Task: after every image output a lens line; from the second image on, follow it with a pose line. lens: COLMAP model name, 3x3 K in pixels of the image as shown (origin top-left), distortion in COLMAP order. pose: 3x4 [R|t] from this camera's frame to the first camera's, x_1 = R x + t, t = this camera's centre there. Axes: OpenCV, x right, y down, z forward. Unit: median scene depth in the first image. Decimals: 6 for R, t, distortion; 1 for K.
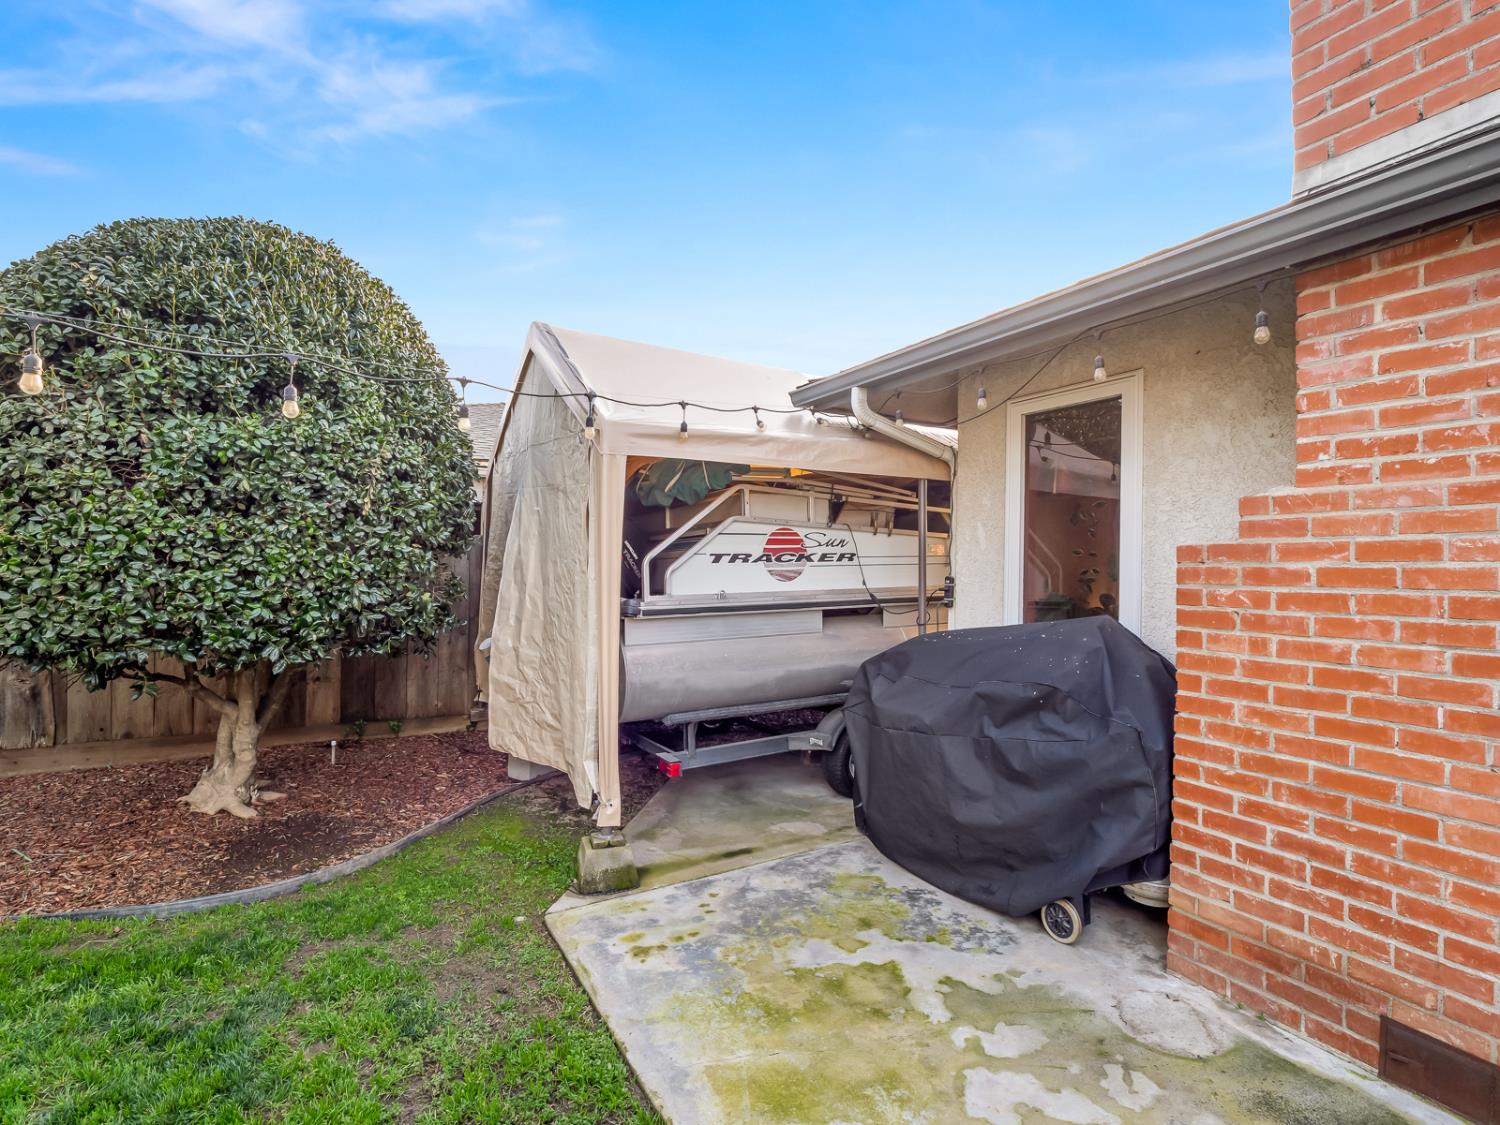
lens RADIAL K [[720.8, 0, 753.2], [0, 720.8, 559.4], [0, 0, 1]] dist [-0.018220, -0.000738]
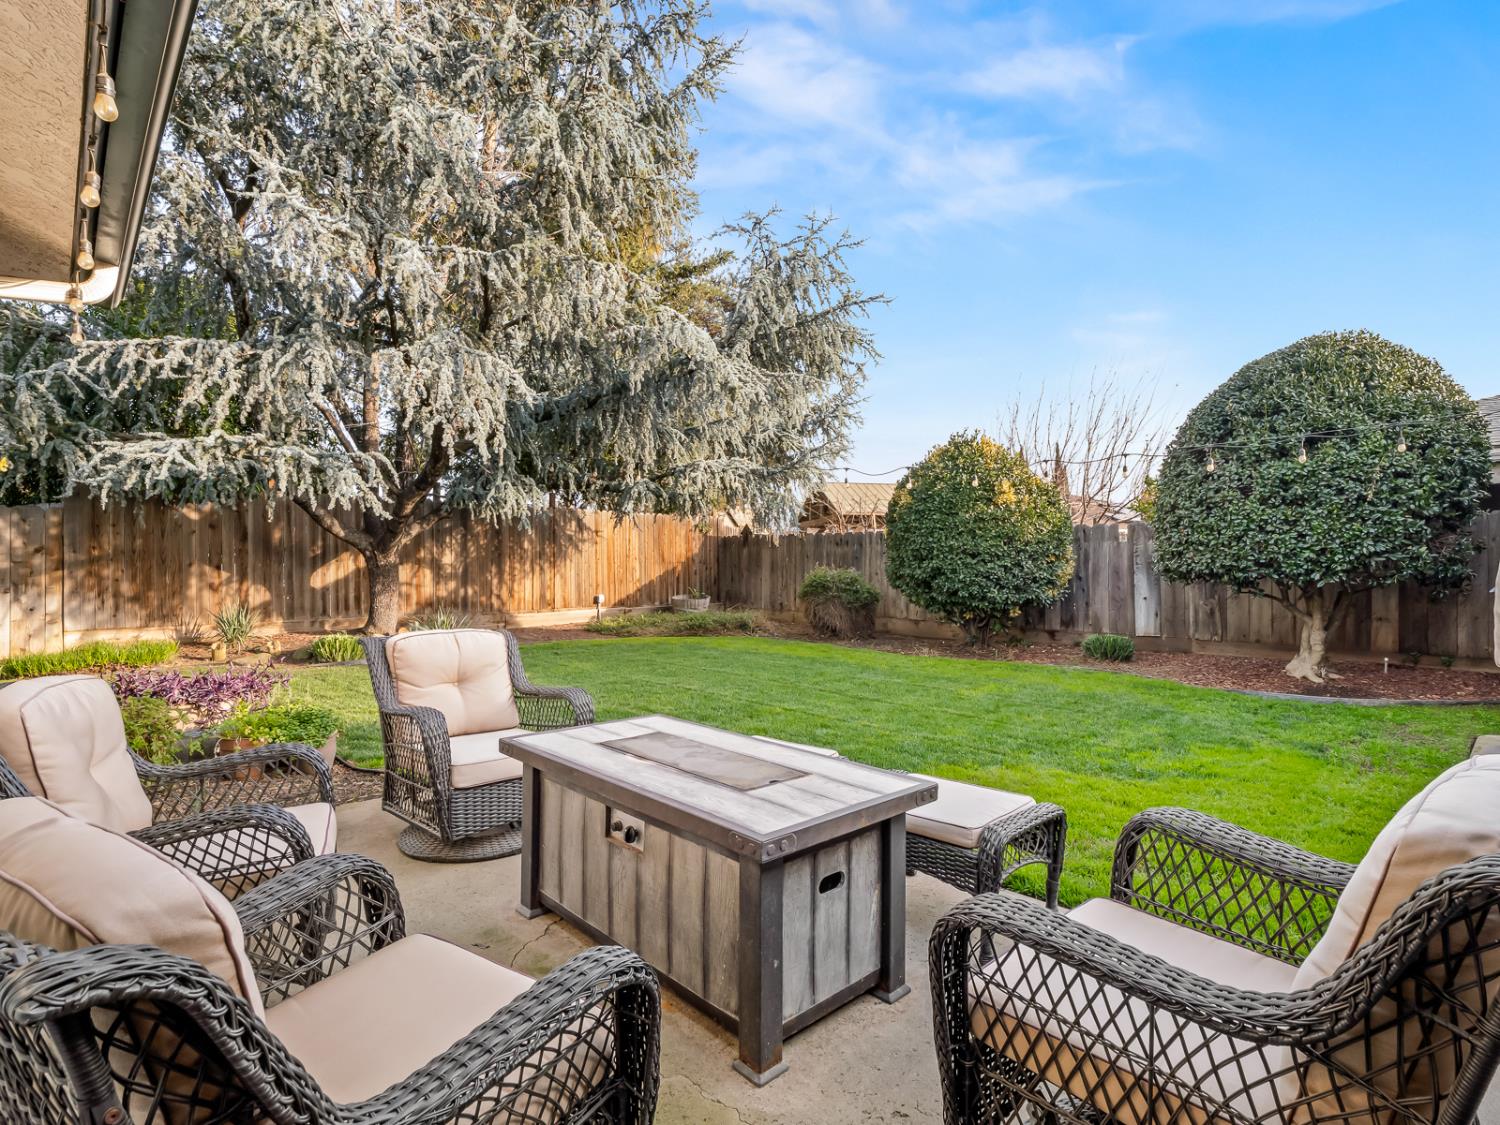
lens RADIAL K [[754.7, 0, 751.1], [0, 754.7, 559.5], [0, 0, 1]] dist [-0.002467, 0.000250]
pose [[0.230833, -0.020158, -0.972784, 0.967561], [0.008948, 0.999787, -0.018595, 0.110263], [0.972952, -0.004412, 0.230965, -0.970028]]
